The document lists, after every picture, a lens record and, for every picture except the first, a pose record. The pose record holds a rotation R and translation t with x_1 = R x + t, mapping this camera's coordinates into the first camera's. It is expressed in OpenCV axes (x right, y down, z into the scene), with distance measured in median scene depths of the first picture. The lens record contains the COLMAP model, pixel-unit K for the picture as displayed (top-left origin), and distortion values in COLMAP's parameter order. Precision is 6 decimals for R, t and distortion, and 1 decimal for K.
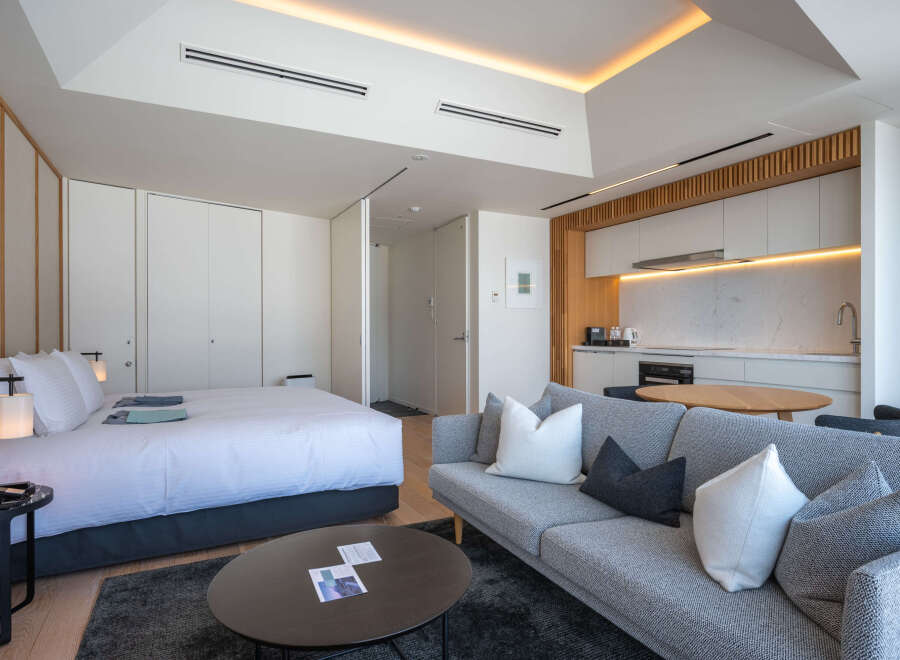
lens RADIAL K [[539.2, 0, 444.9], [0, 539.2, 328.0], [0, 0, 1]] dist [0.000310, -0.000257]
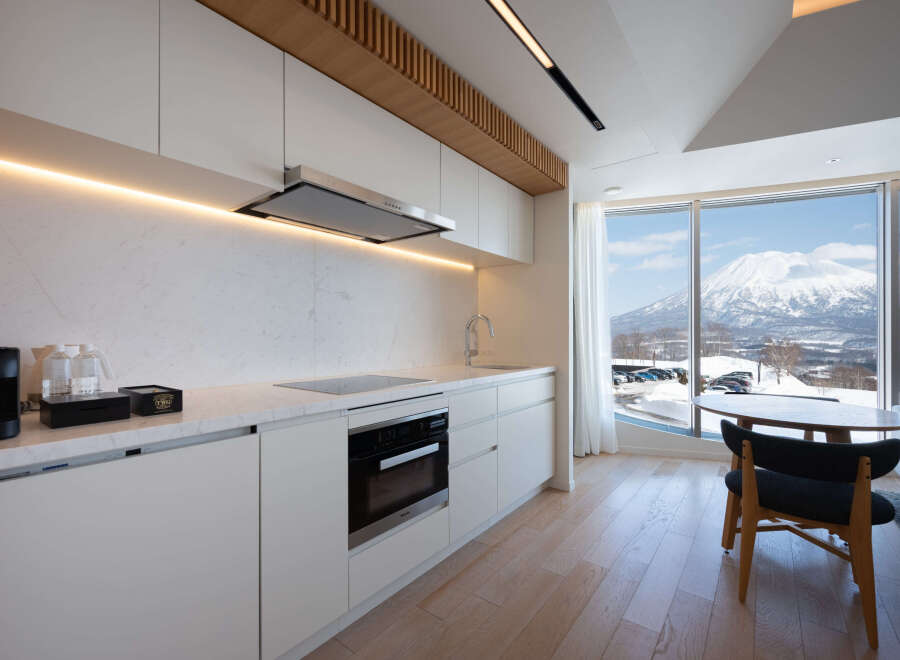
lens RADIAL K [[402.7, 0, 450.0], [0, 402.7, 333.7], [0, 0, 1]] dist [0.000800, -0.001245]
pose [[-0.416058, -0.000893, 0.909337, 0.060188], [-0.003533, 0.999994, -0.000634, -0.008295], [-0.909331, -0.003476, -0.416059, 0.997561]]
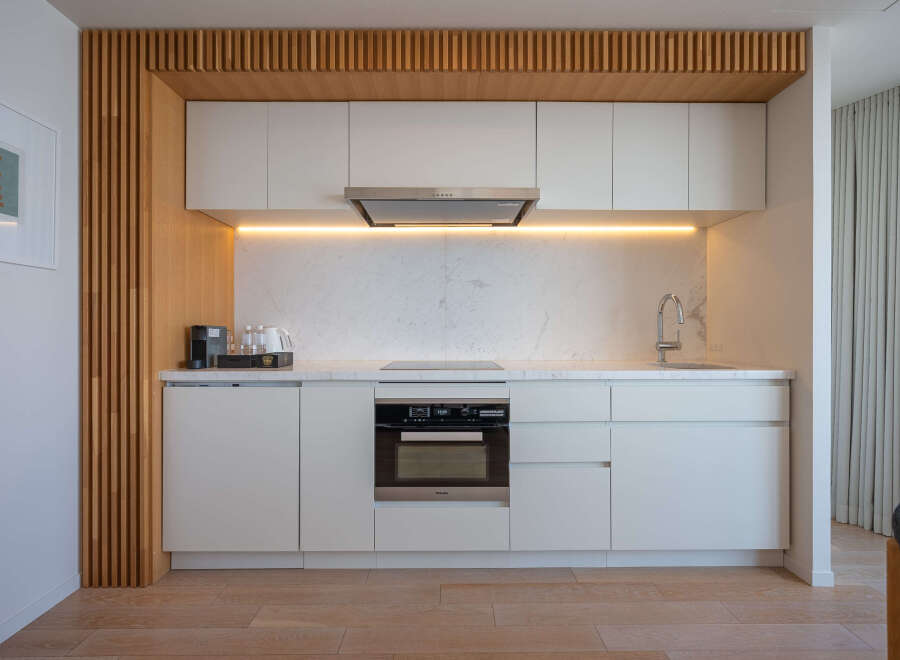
lens RADIAL K [[454.9, 0, 453.1], [0, 454.9, 329.6], [0, 0, 1]] dist [-0.004363, 0.001188]
pose [[0.447384, 0.000377, 0.894342, 0.038687], [-0.001508, 0.999999, 0.000333, 0.001520], [-0.894341, -0.001498, 0.447384, 0.723278]]
